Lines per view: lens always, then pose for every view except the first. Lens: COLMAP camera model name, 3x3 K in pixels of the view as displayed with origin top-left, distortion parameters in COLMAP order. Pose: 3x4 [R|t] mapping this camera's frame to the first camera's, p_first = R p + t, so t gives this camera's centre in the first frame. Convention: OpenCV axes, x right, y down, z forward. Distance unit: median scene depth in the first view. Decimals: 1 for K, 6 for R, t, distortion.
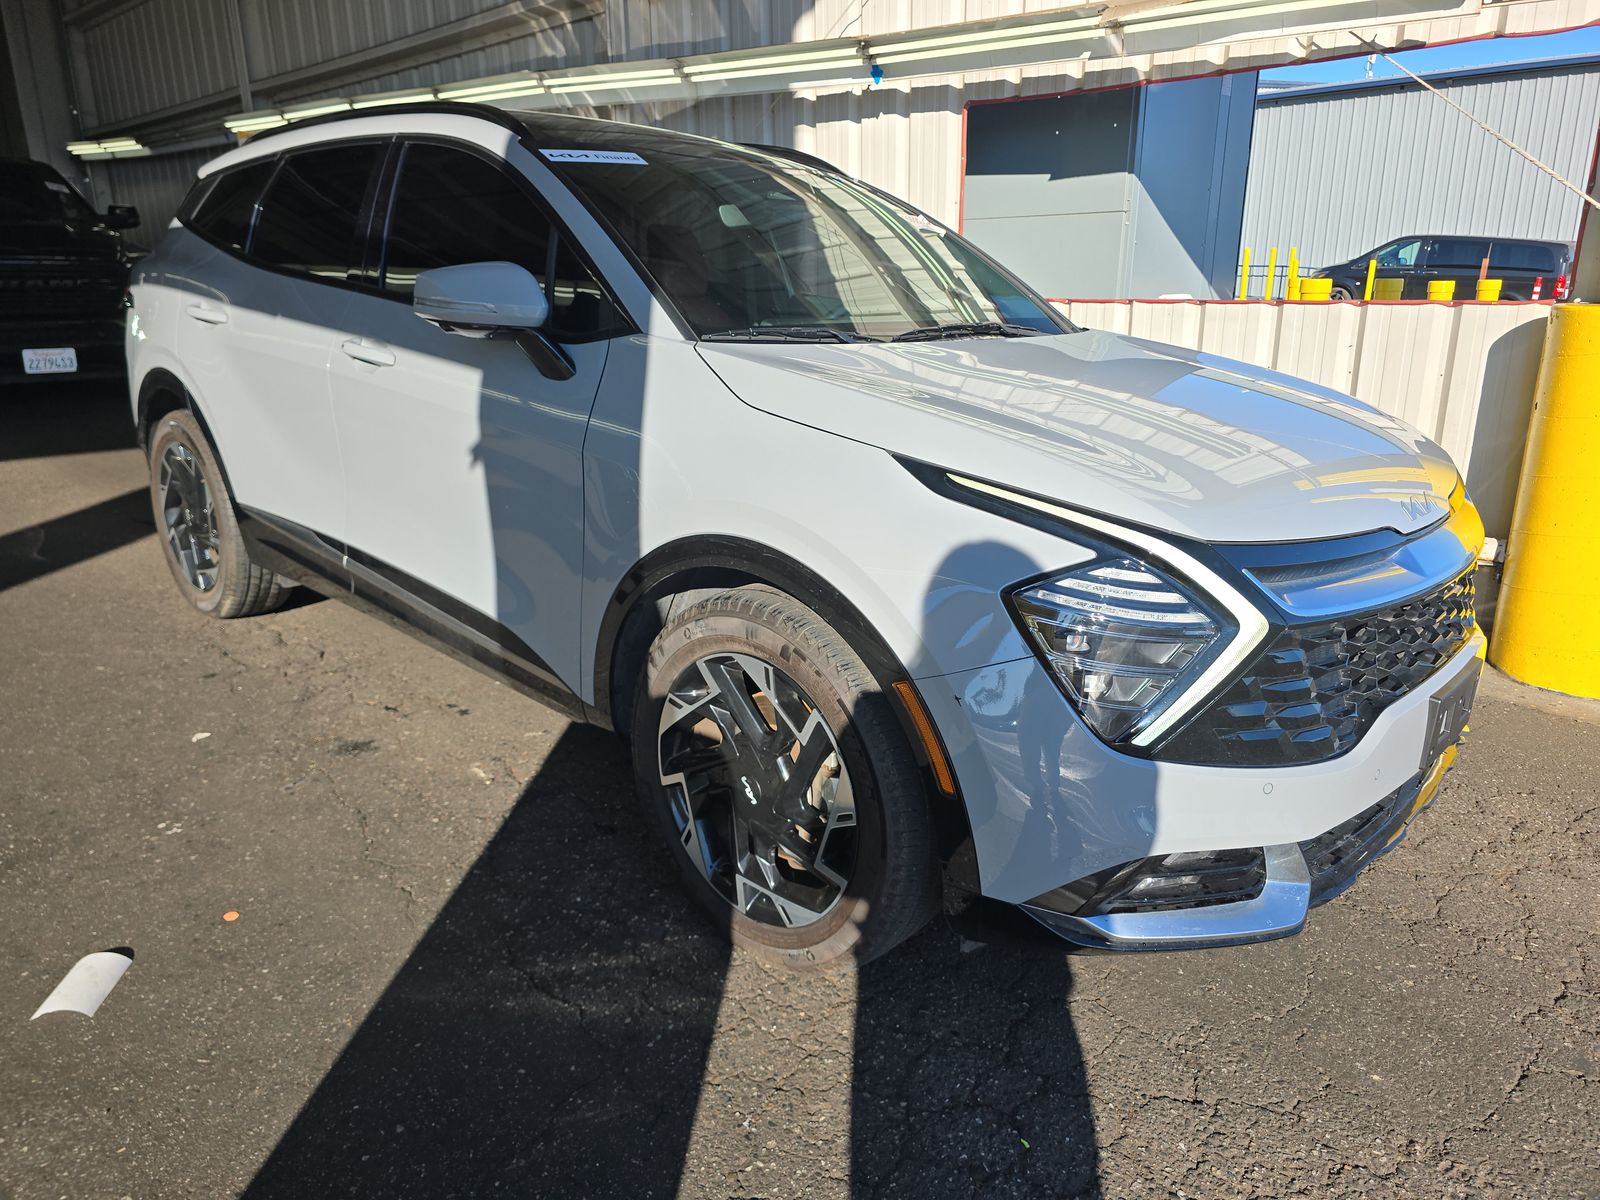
lens RADIAL K [[1149.5, 0, 804.5], [0, 1149.5, 605.9], [0, 0, 1]] dist [0.080289, -0.080011]
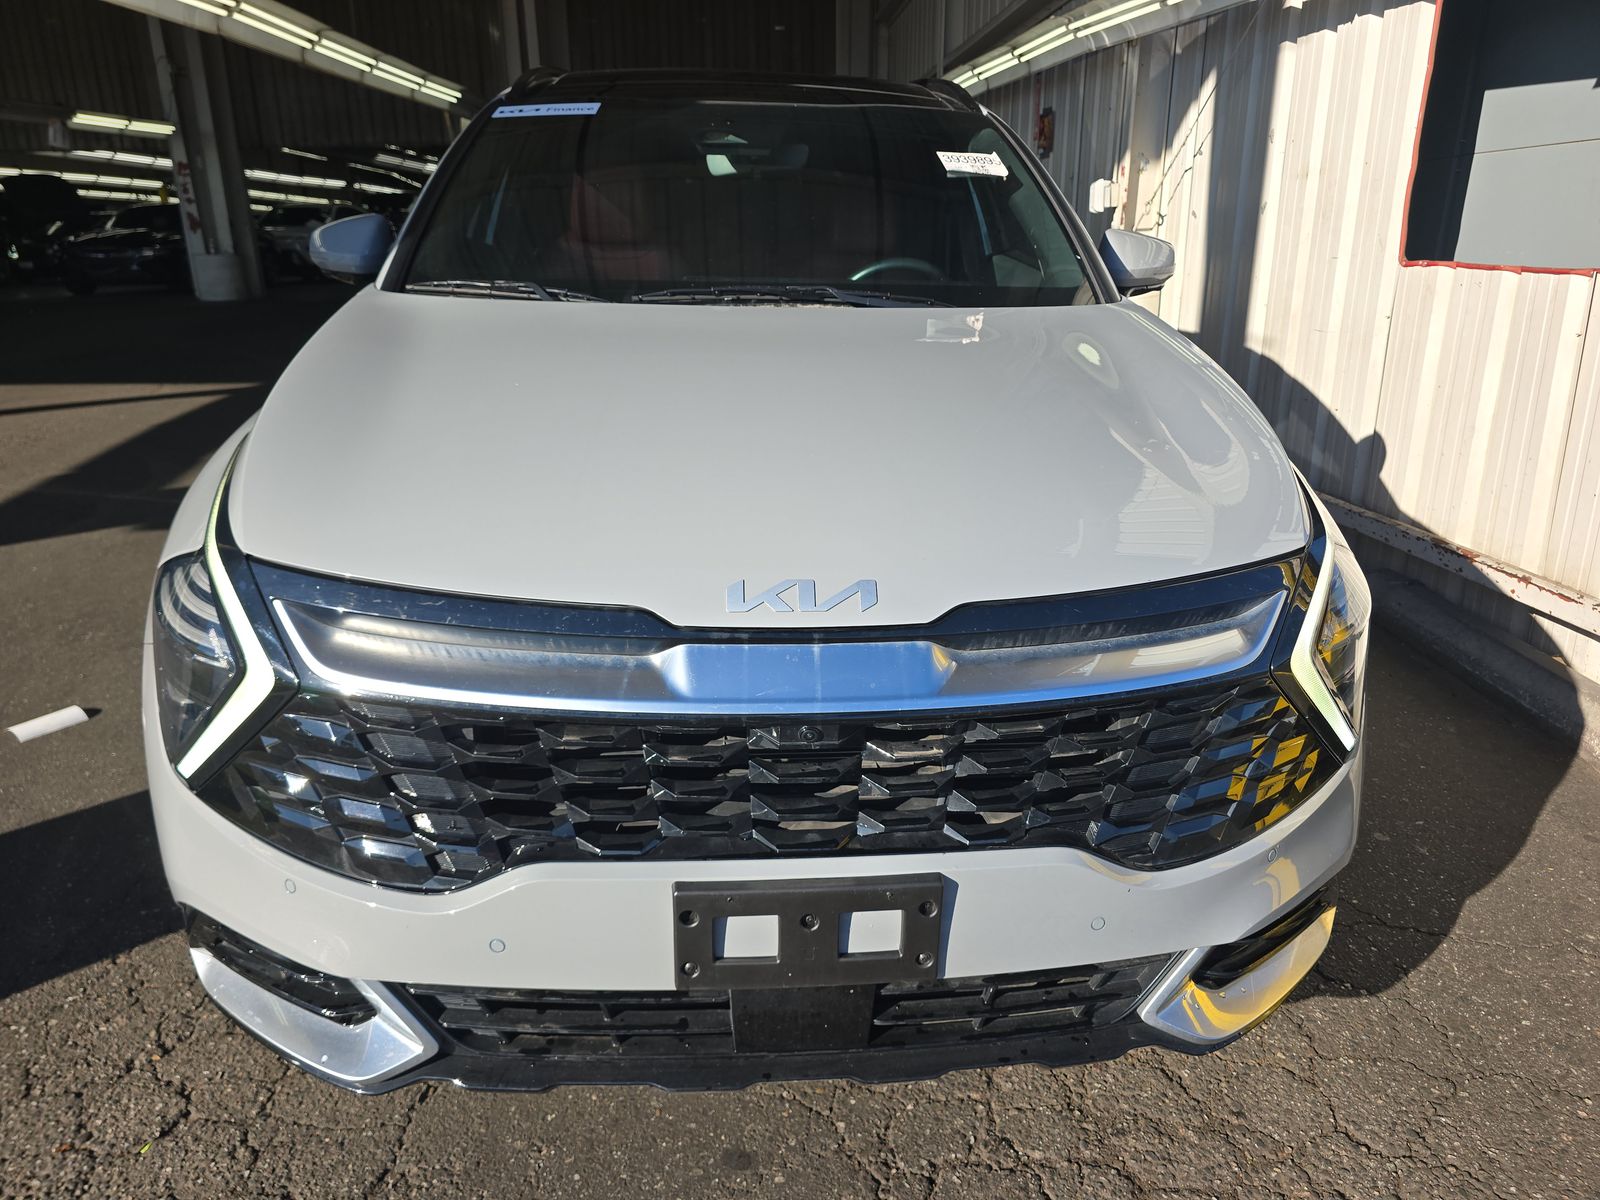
lens RADIAL K [[1149.5, 0, 804.5], [0, 1149.5, 605.9], [0, 0, 1]] dist [0.080289, -0.080011]
pose [[0.696966, 0.222179, -0.681817, 0.542937], [-0.204705, 0.972873, 0.107770, -0.086431], [0.687265, 0.064459, 0.723541, 0.317908]]
